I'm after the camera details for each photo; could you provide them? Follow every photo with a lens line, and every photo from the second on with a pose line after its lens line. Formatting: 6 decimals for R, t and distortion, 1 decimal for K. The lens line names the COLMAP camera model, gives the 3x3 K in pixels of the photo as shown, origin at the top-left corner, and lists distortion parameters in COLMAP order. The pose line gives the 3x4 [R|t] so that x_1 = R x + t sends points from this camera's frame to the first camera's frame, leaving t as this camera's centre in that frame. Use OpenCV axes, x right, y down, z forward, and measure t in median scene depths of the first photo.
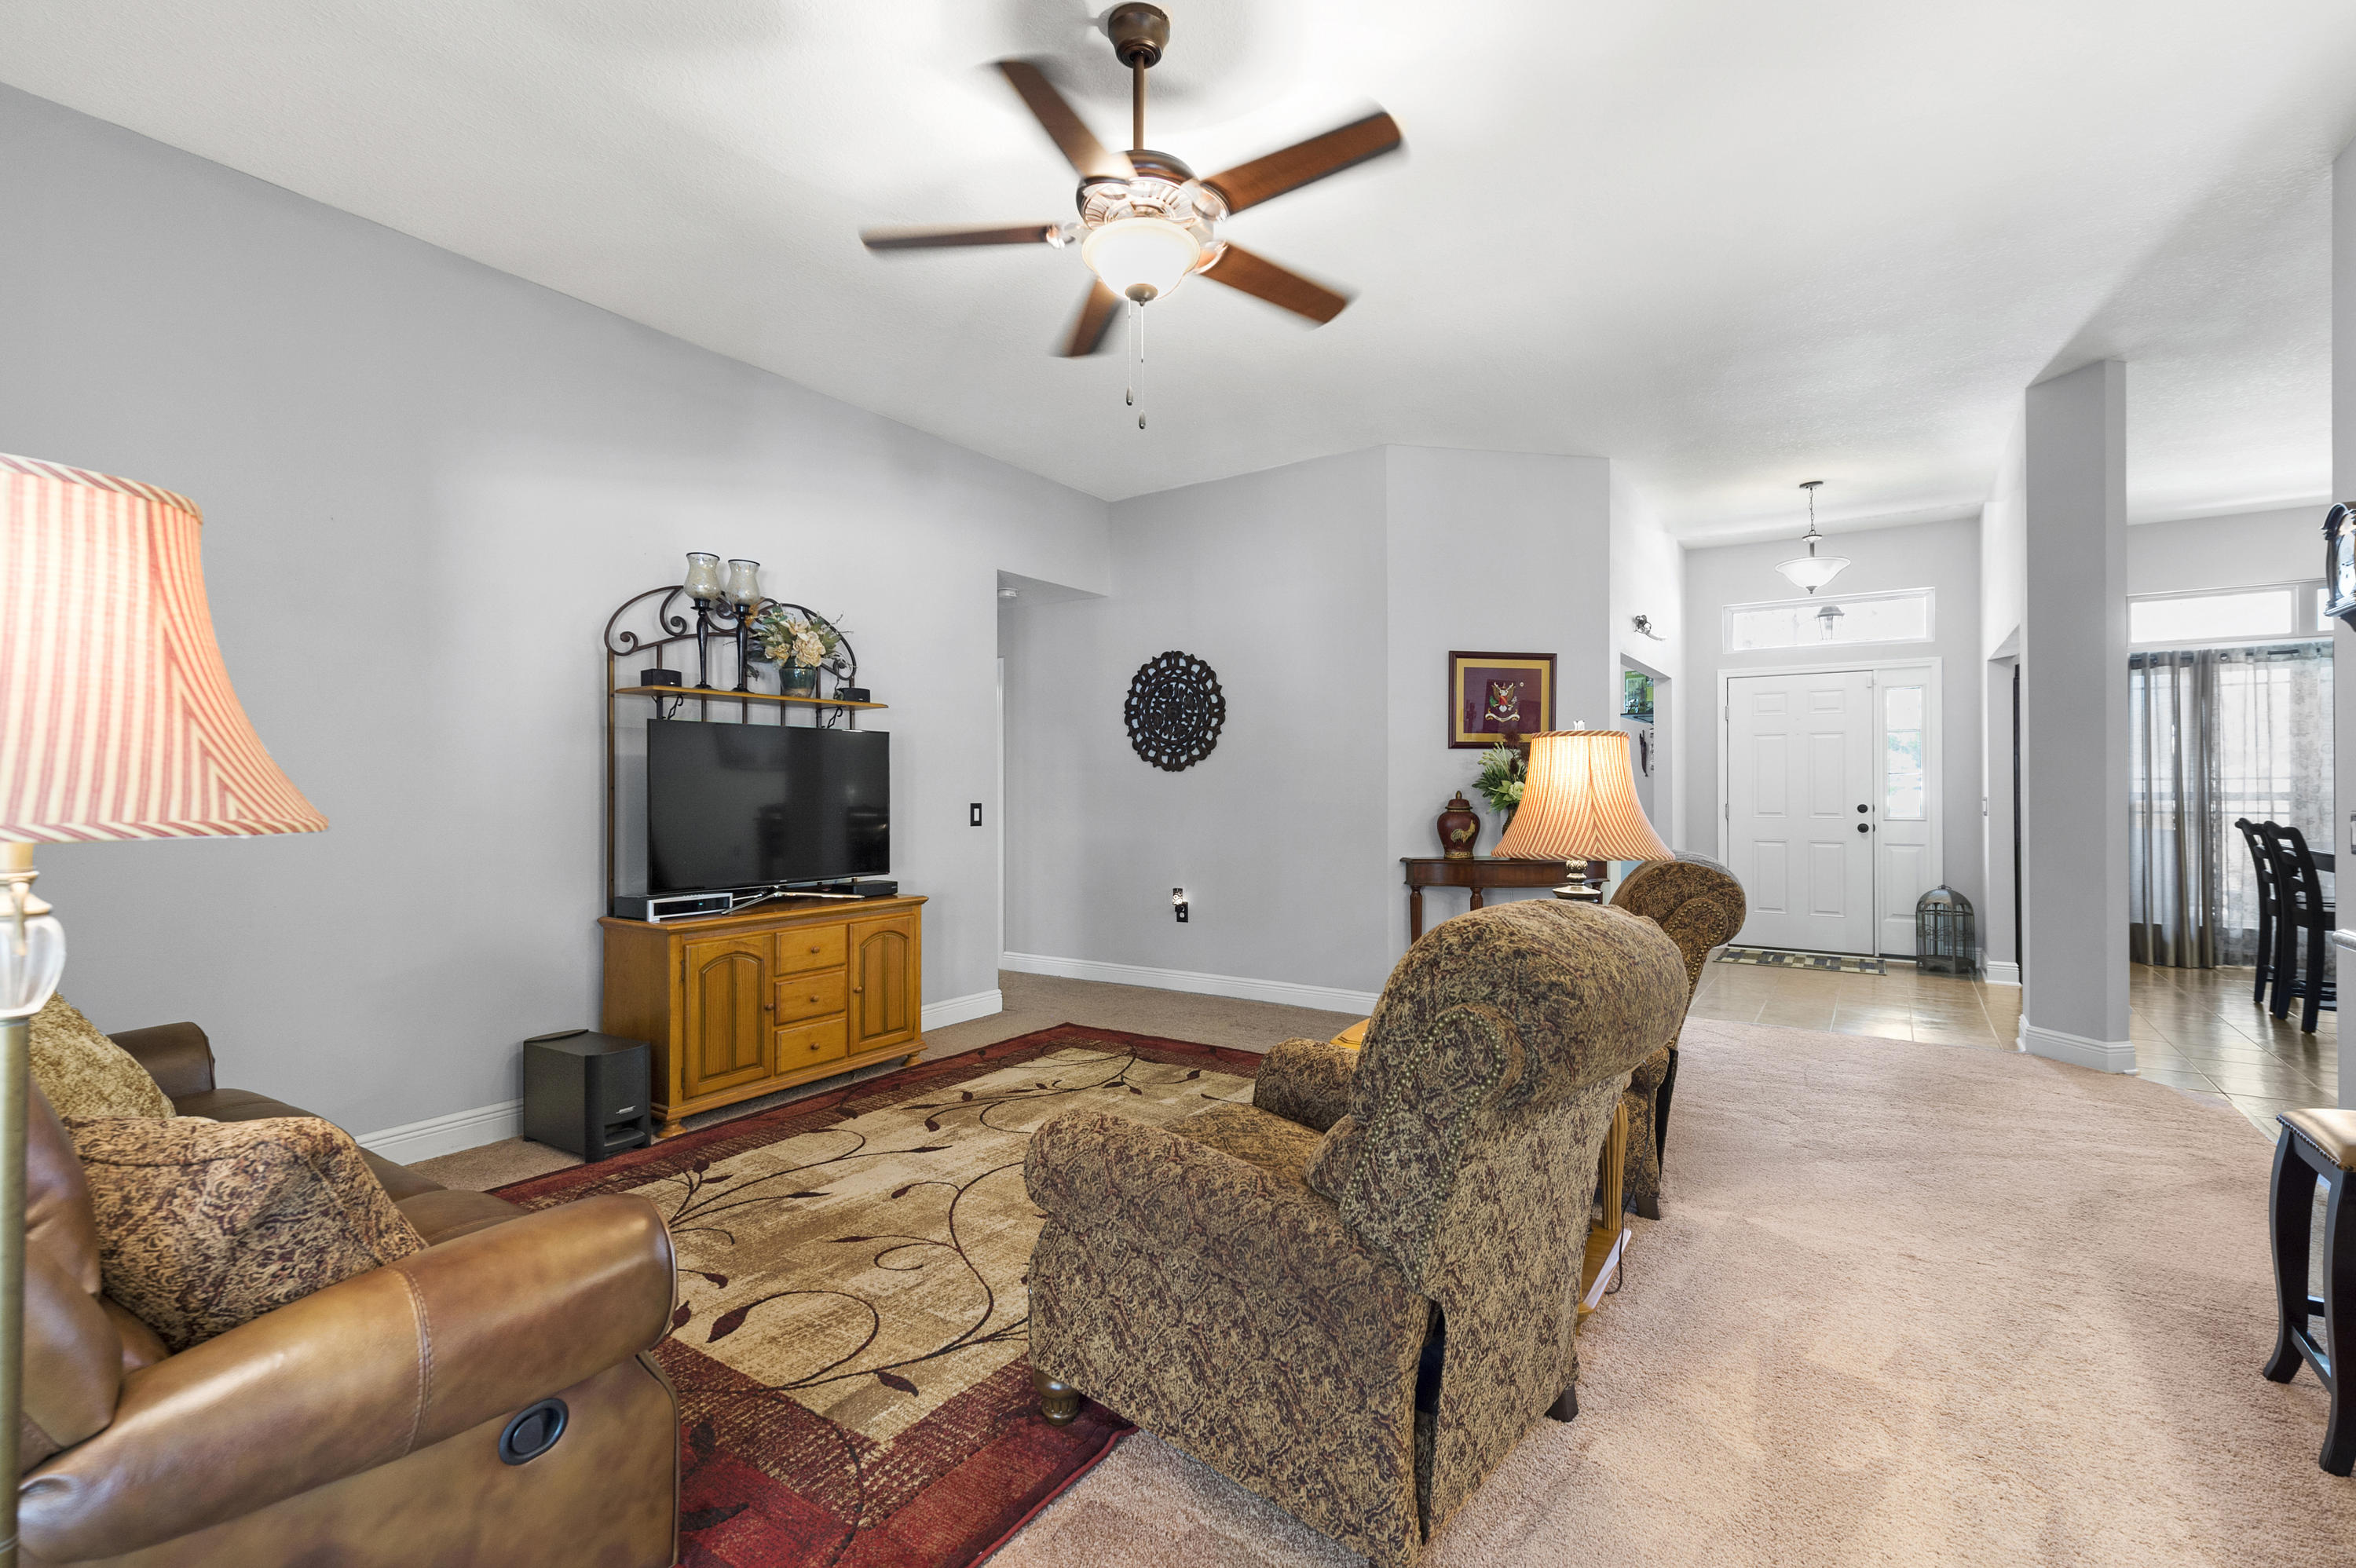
lens RADIAL K [[1055.4, 0, 1176.5], [0, 1055.4, 788.5], [0, 0, 1]] dist [0.015223, -0.000060]
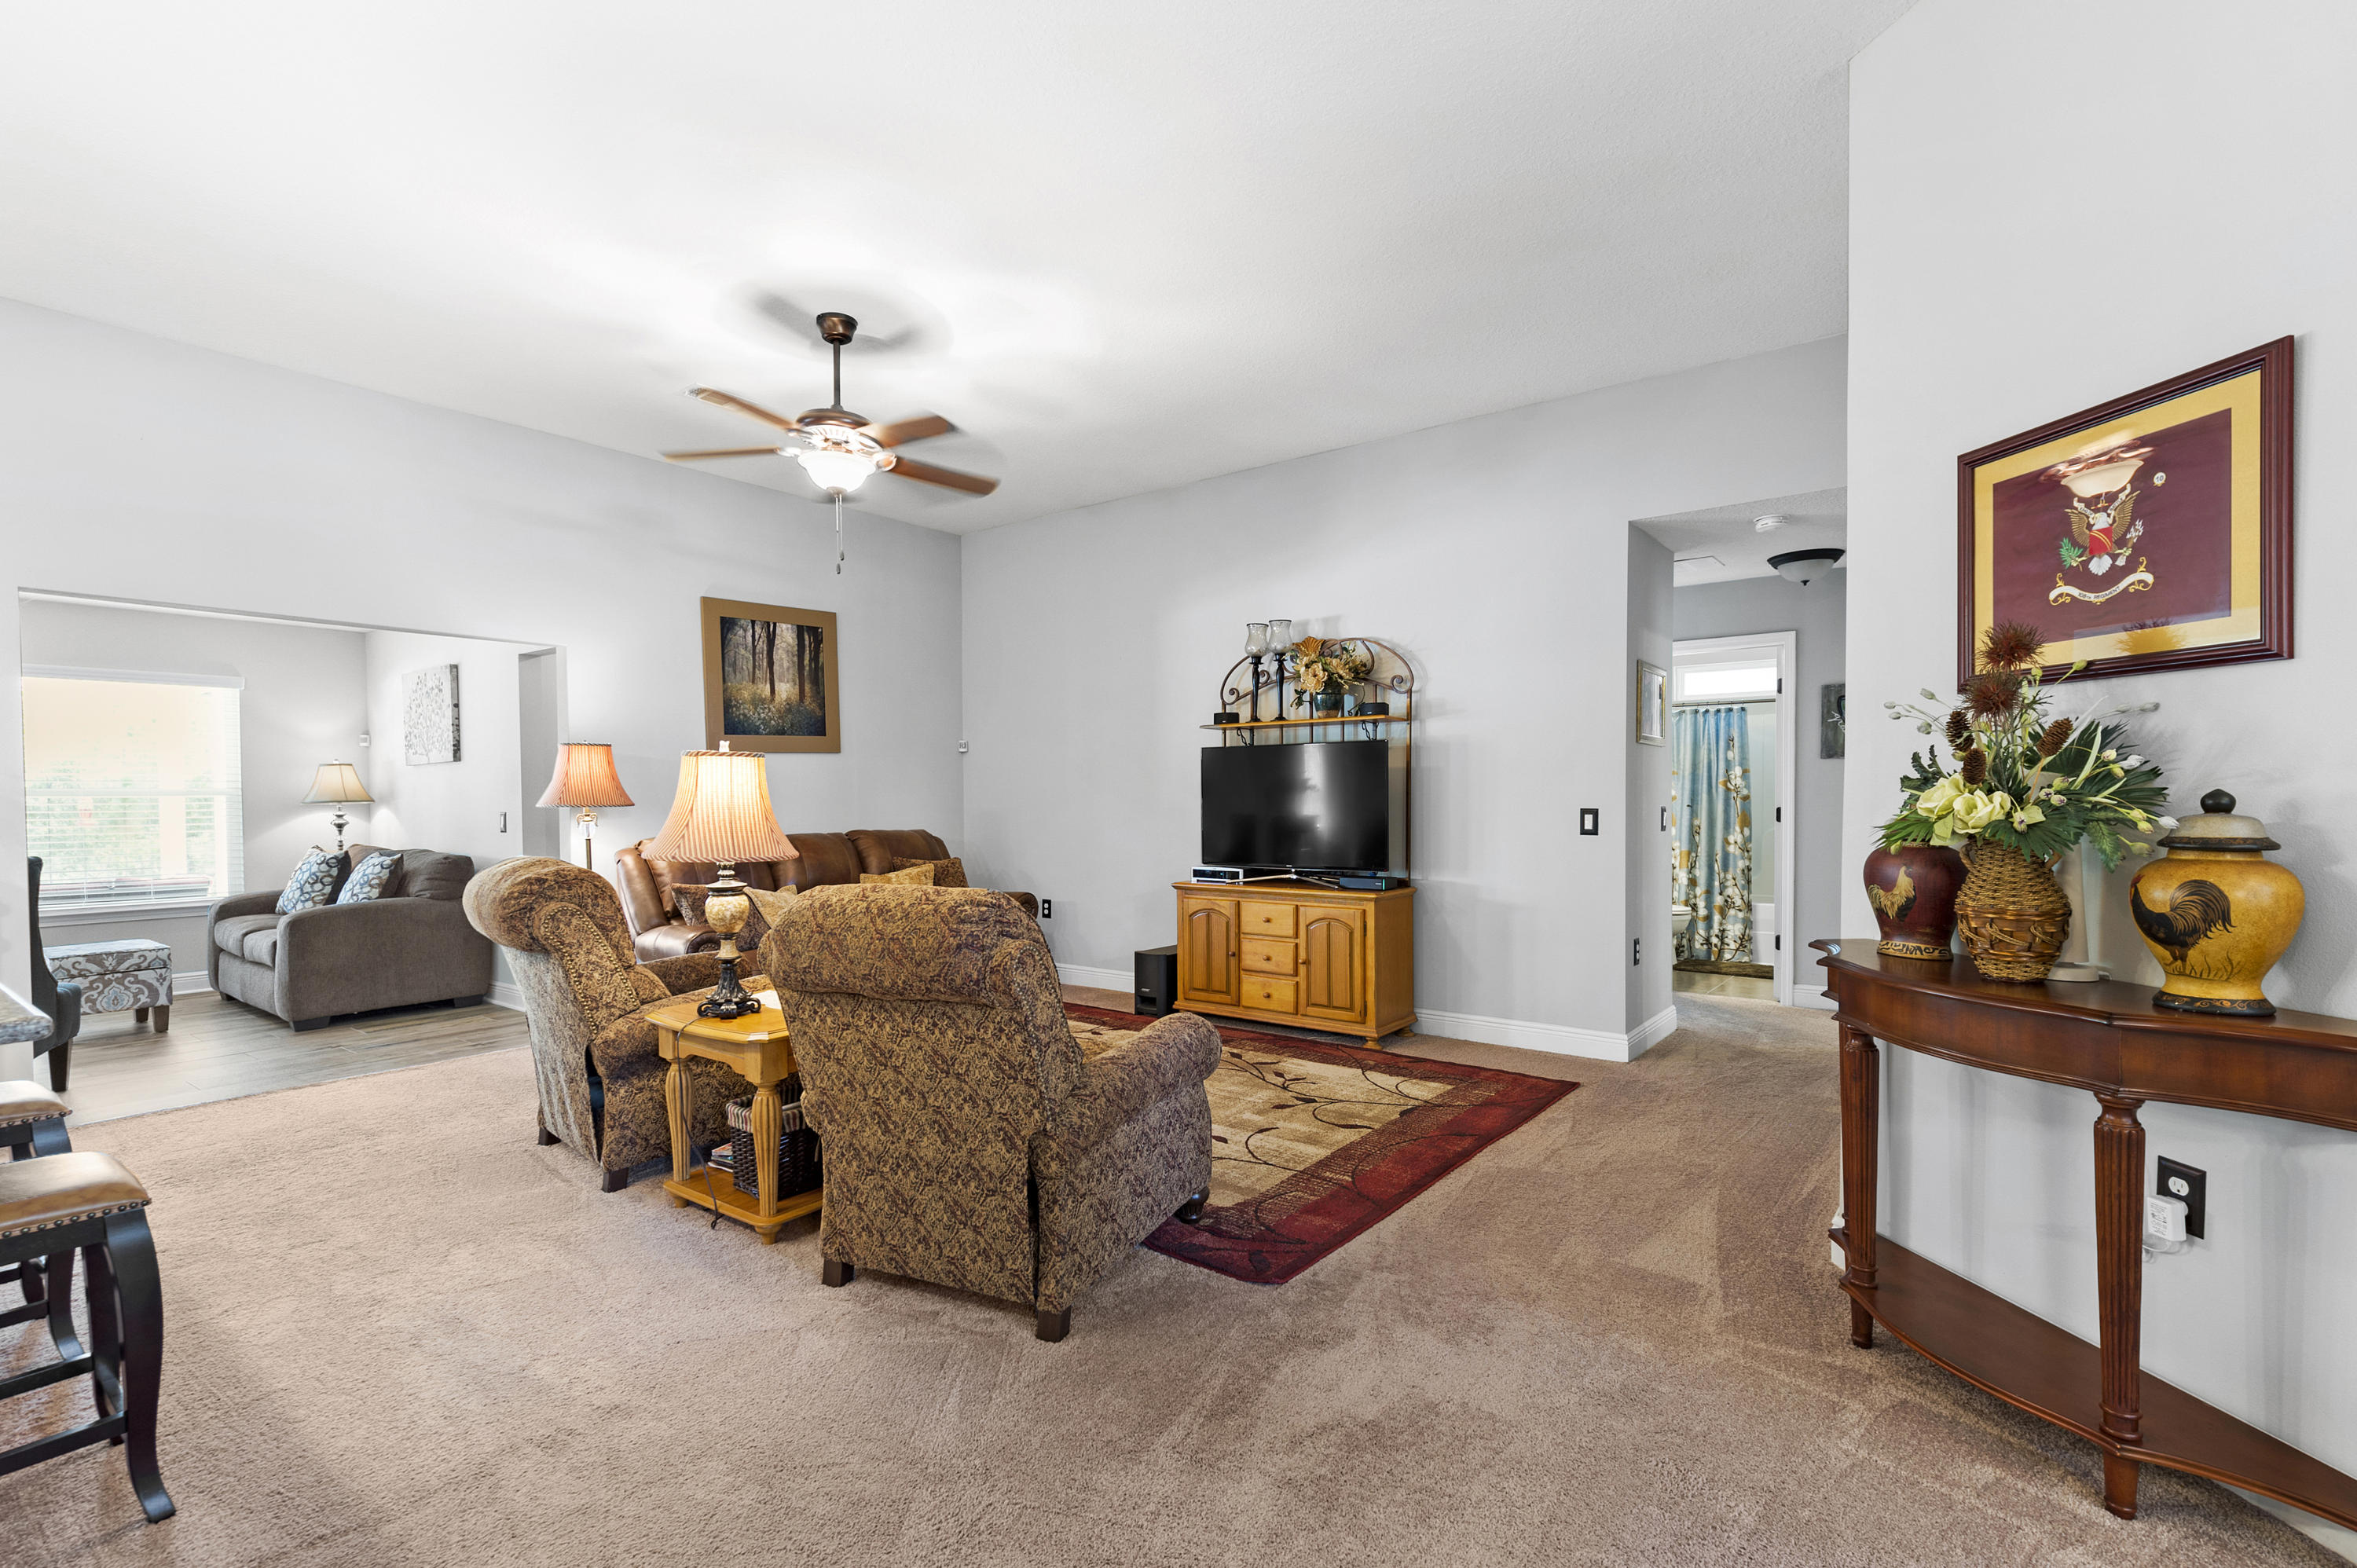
lens RADIAL K [[1077.3, 0, 1164.5], [0, 1077.3, 817.3], [0, 0, 1]] dist [0.014395, -0.000436]
pose [[-0.077599, 0.023885, -0.996699, 0.692733], [0.008371, 0.999693, 0.023305, -0.001967], [0.996950, -0.006535, -0.077775, 0.706979]]
